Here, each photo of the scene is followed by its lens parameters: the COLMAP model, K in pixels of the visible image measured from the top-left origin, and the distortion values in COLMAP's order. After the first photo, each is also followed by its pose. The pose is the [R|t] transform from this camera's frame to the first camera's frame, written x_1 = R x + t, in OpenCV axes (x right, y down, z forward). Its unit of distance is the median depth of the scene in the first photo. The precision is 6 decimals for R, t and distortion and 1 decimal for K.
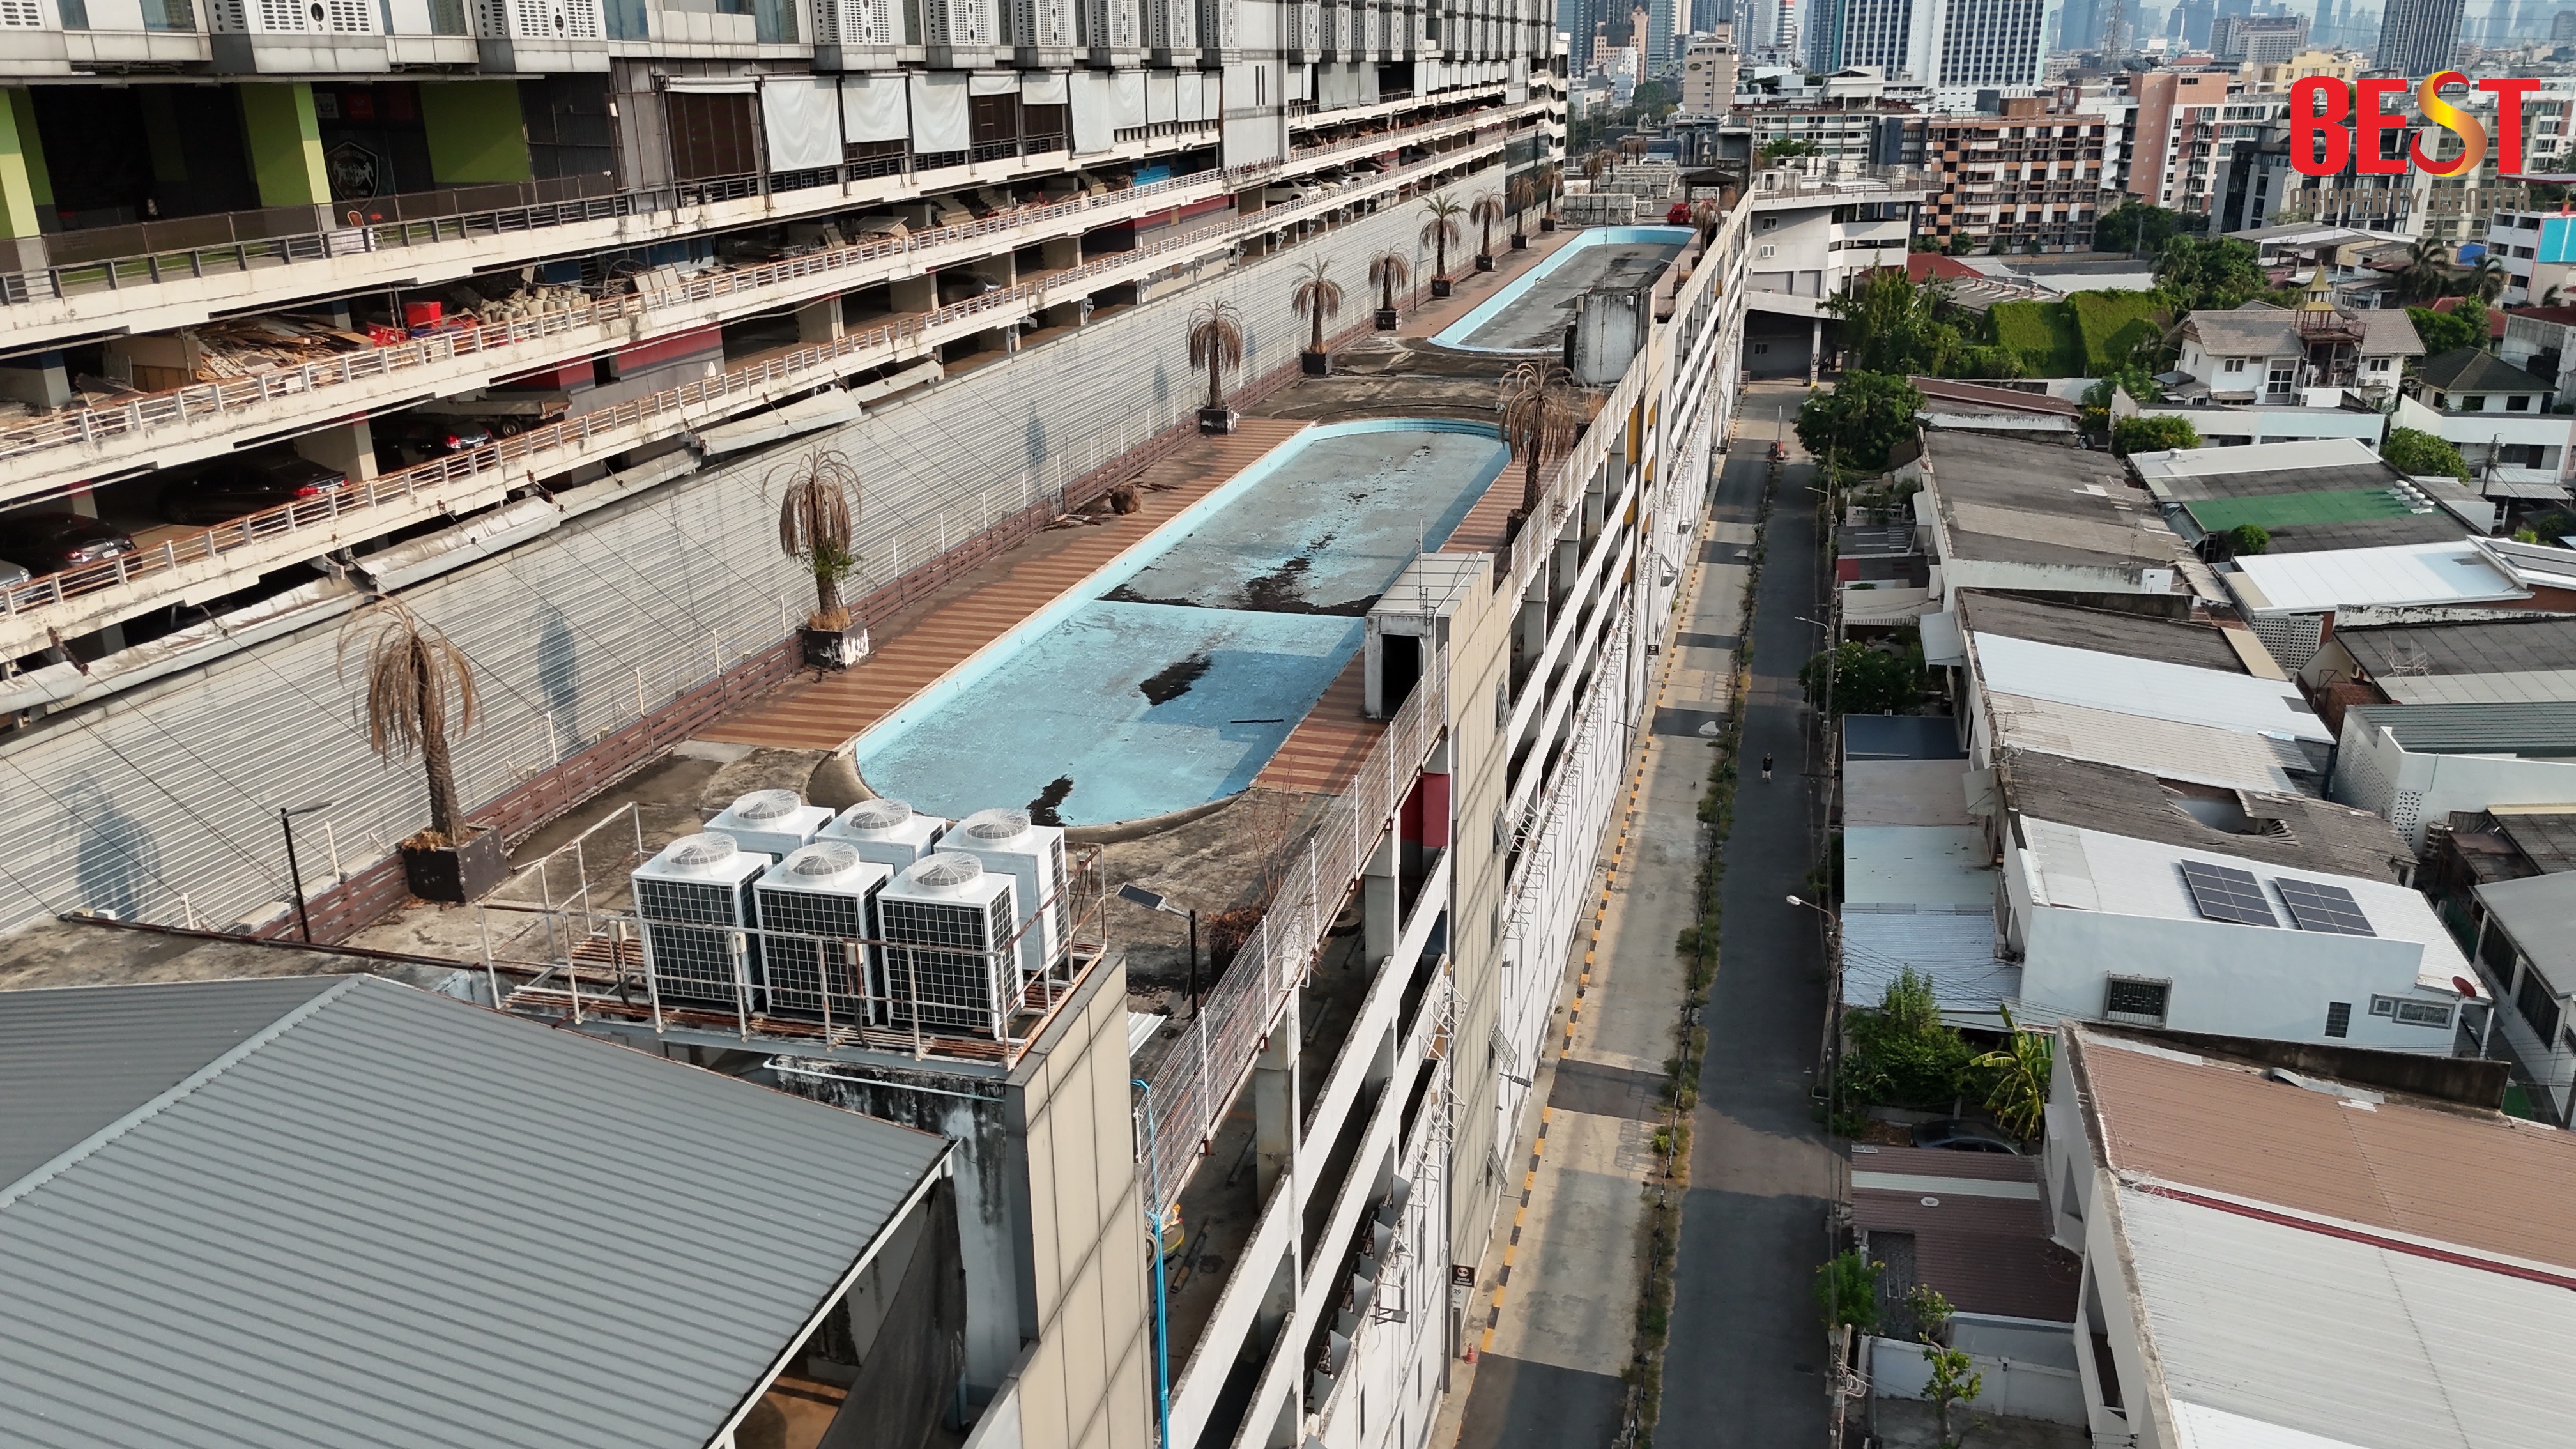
lens RADIAL K [[1868.2, 0, 1288.0], [0, 1868.2, 724.5], [0, 0, 1]] dist [0.047047, -0.045327]
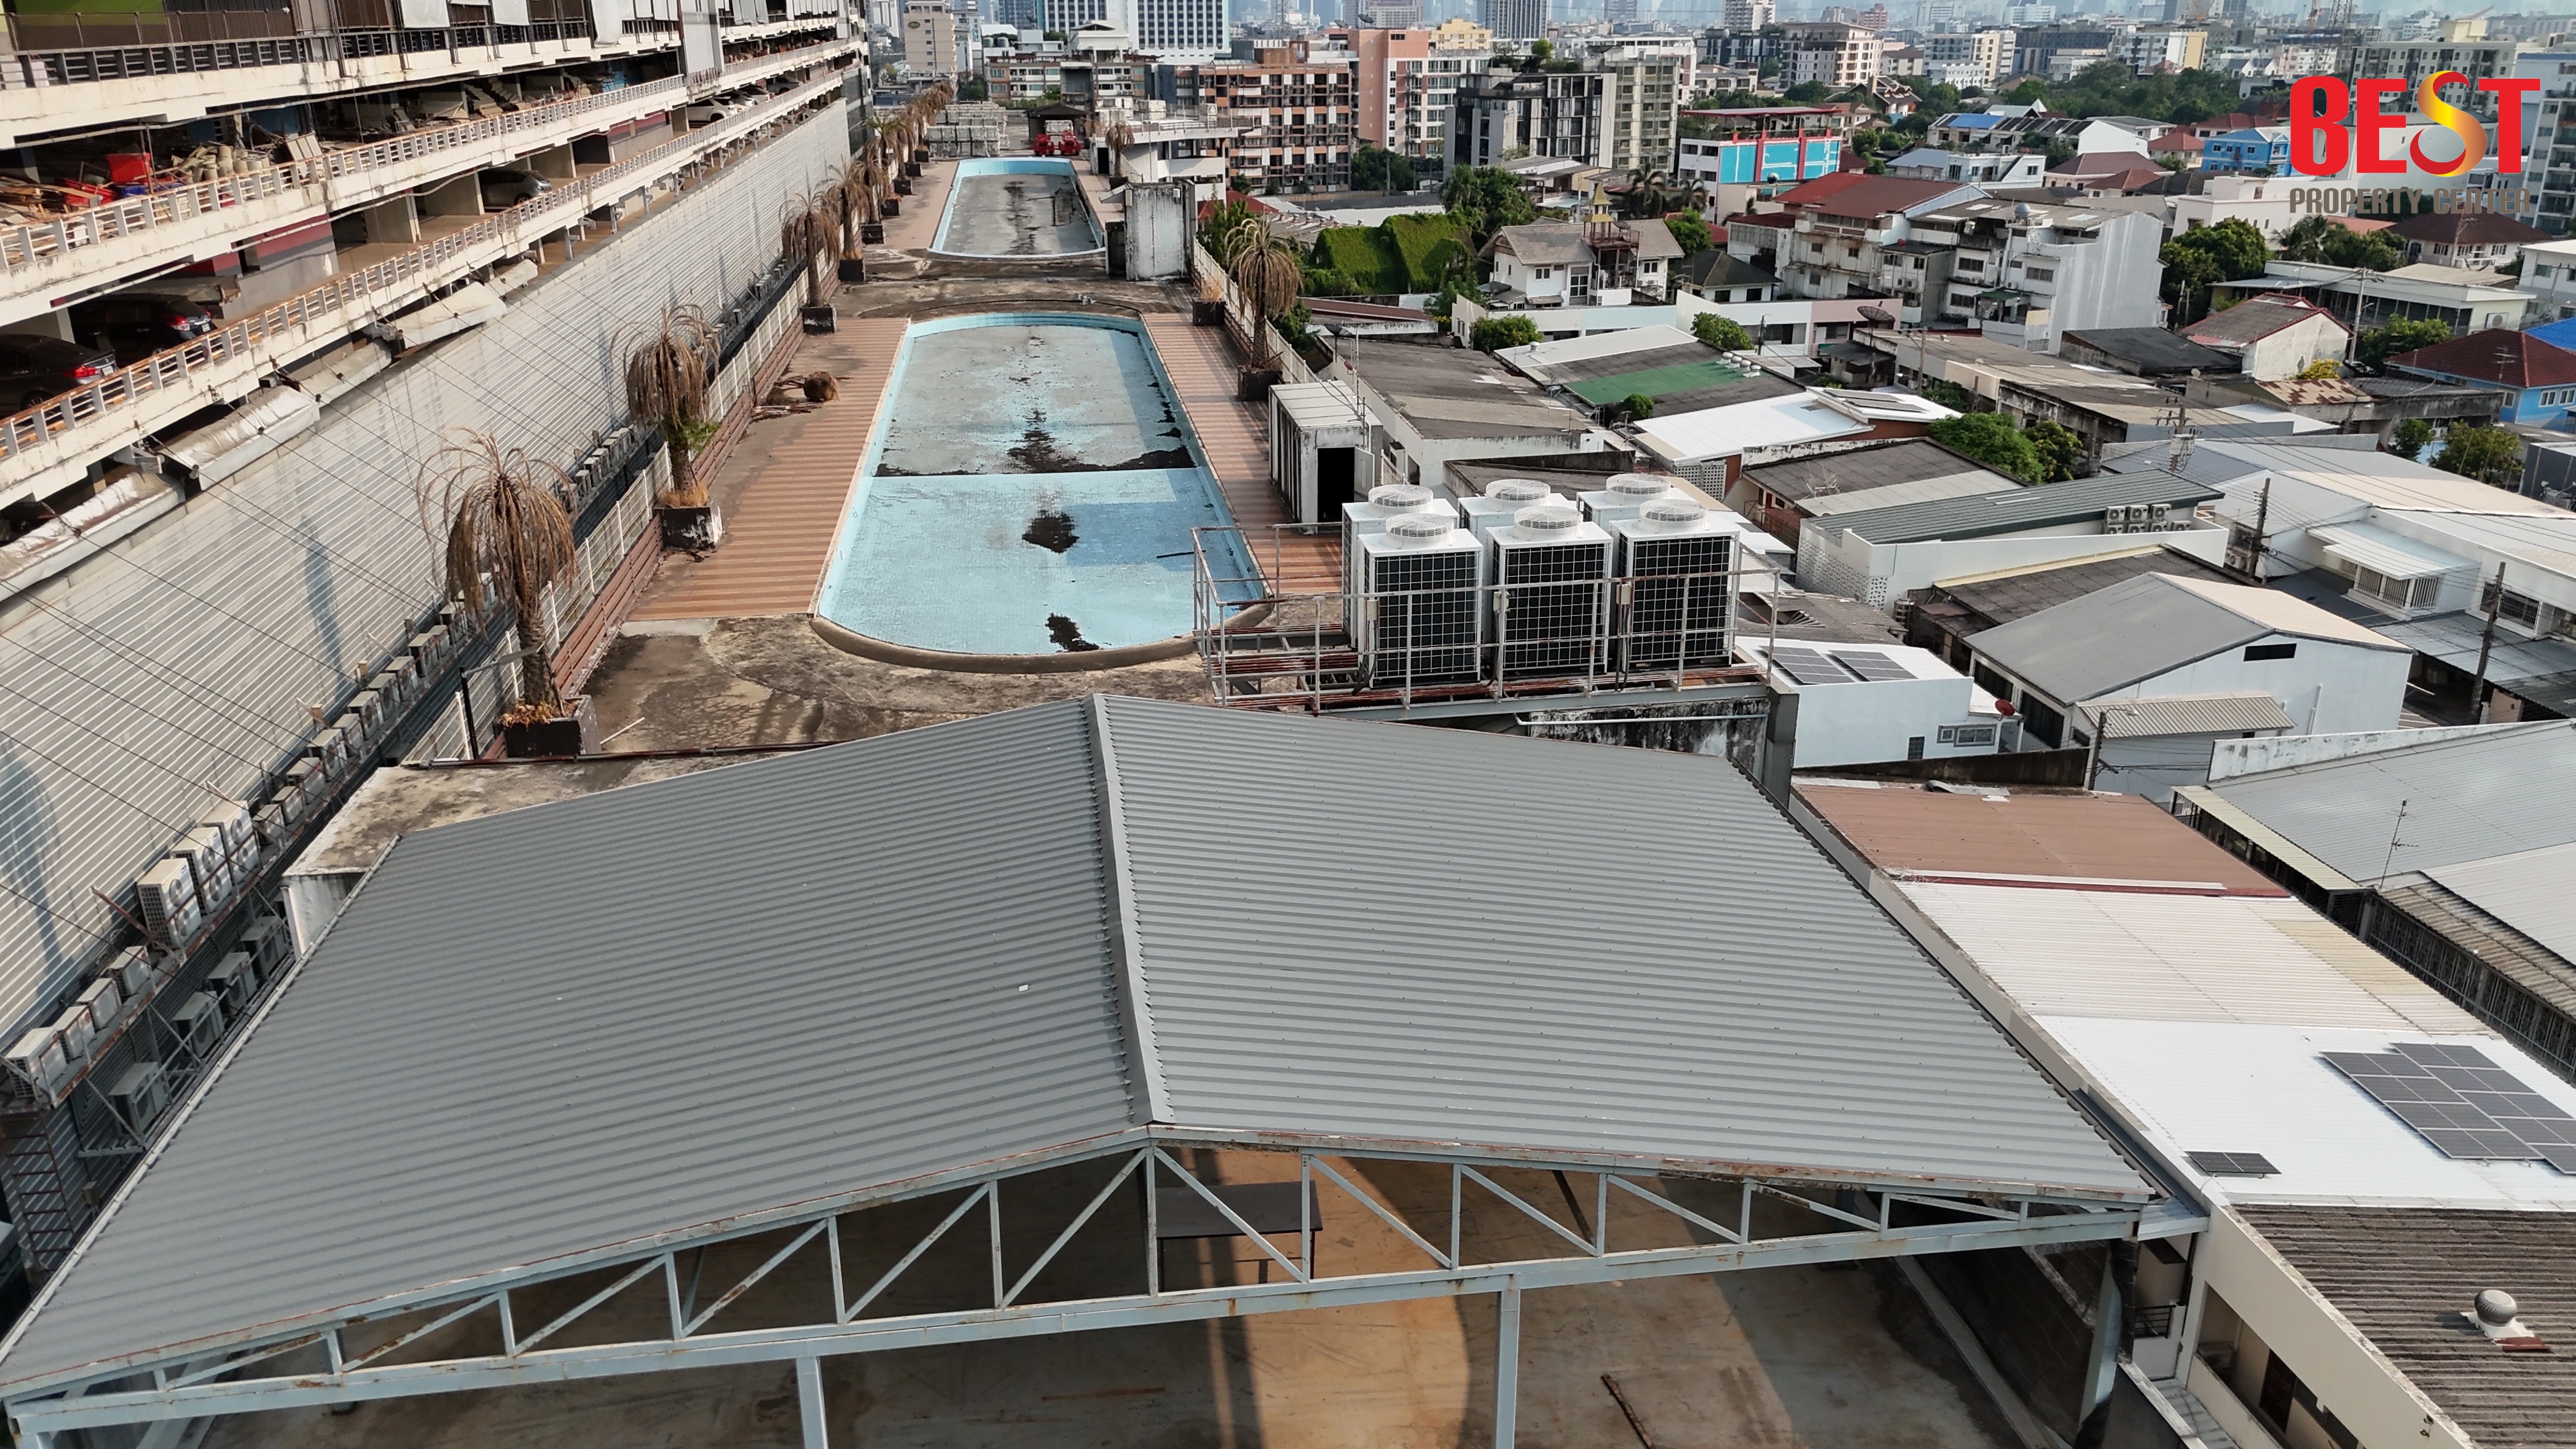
lens RADIAL K [[1868.2, 0, 1288.0], [0, 1868.2, 724.5], [0, 0, 1]] dist [0.047047, -0.045327]
pose [[0.920686, -0.129114, 0.368330, -0.124998], [0.122903, 0.991597, 0.040382, 0.020340], [-0.370449, 0.008090, 0.928818, 0.016520]]
